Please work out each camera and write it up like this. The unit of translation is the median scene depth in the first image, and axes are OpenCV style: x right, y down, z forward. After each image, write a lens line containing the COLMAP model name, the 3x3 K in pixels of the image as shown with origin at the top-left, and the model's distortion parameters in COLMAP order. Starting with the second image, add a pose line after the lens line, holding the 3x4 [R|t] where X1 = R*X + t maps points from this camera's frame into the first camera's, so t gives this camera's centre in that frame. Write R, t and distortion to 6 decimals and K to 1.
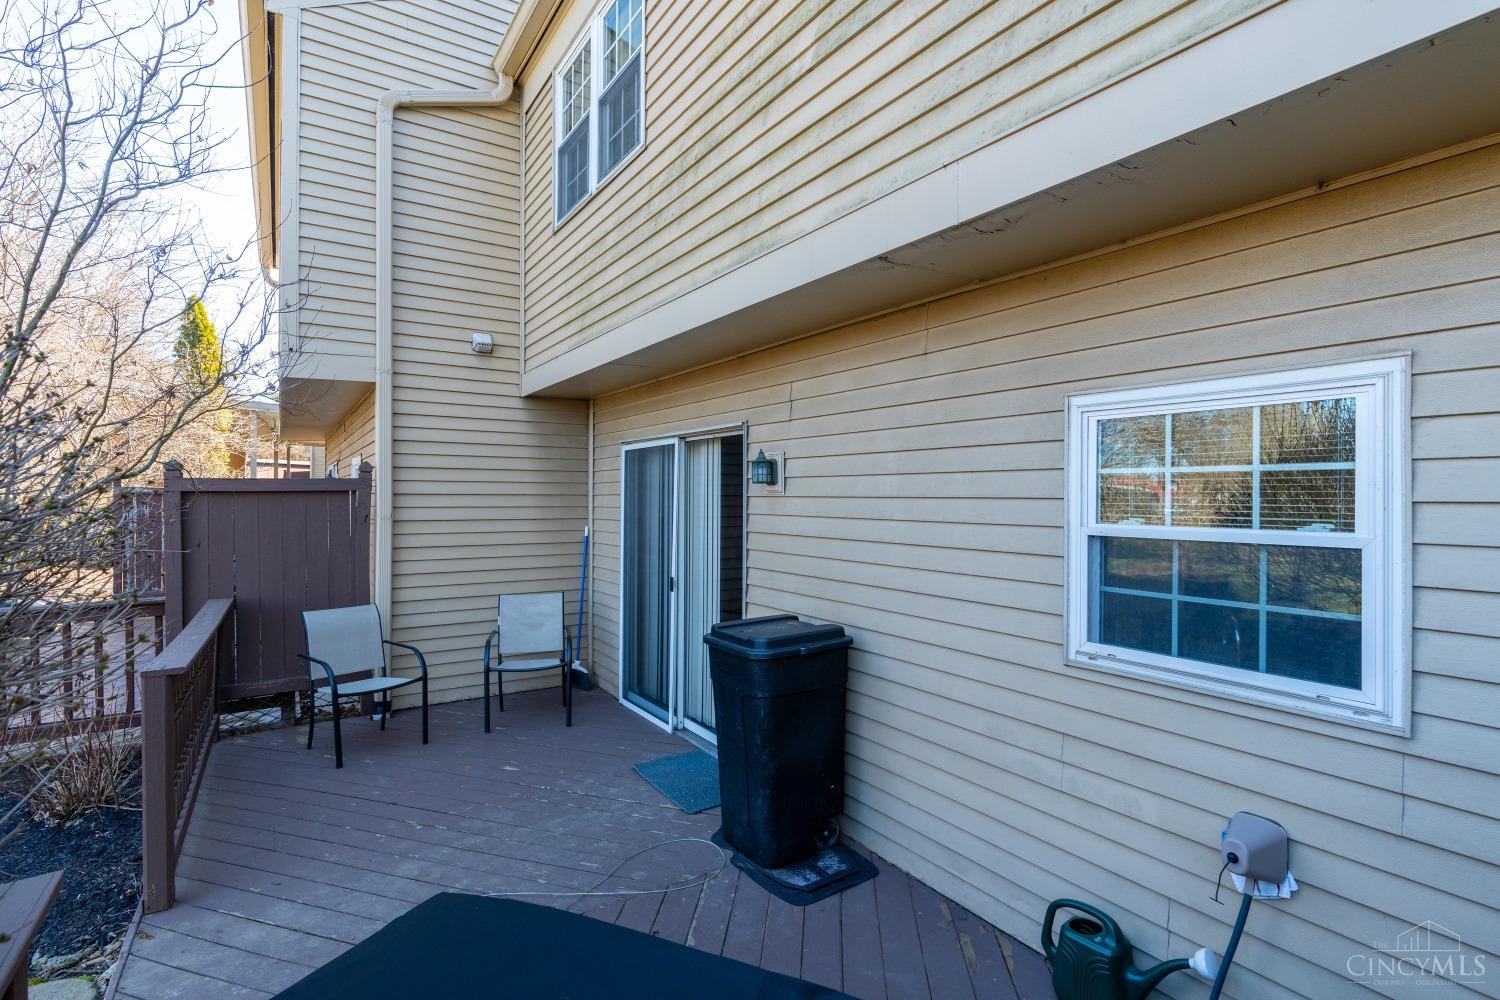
lens RADIAL K [[722.8, 0, 750.0], [0, 722.8, 500.0], [0, 0, 1]] dist [-0.005992, 0.006413]
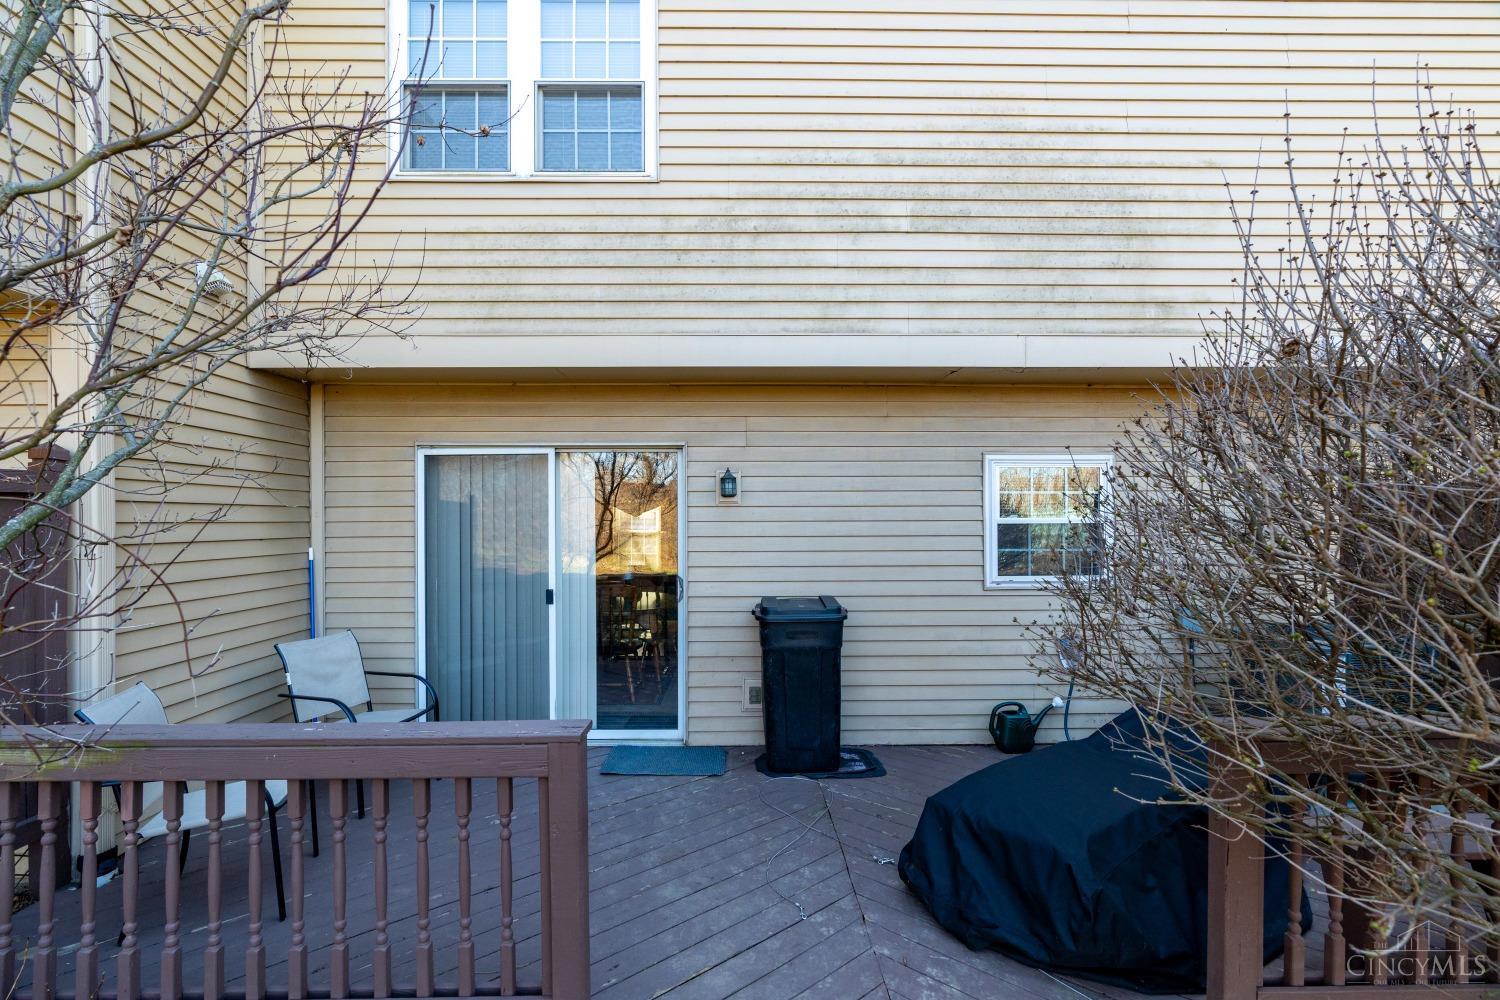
lens RADIAL K [[675.1, 0, 751.3], [0, 675.1, 522.7], [0, 0, 1]] dist [-0.008739, 0.004285]
pose [[0.537831, -0.009265, 0.843002, -1.151397], [0.010318, 0.999937, 0.004407, 0.023046], [-0.842990, 0.006328, 0.537893, 0.430130]]
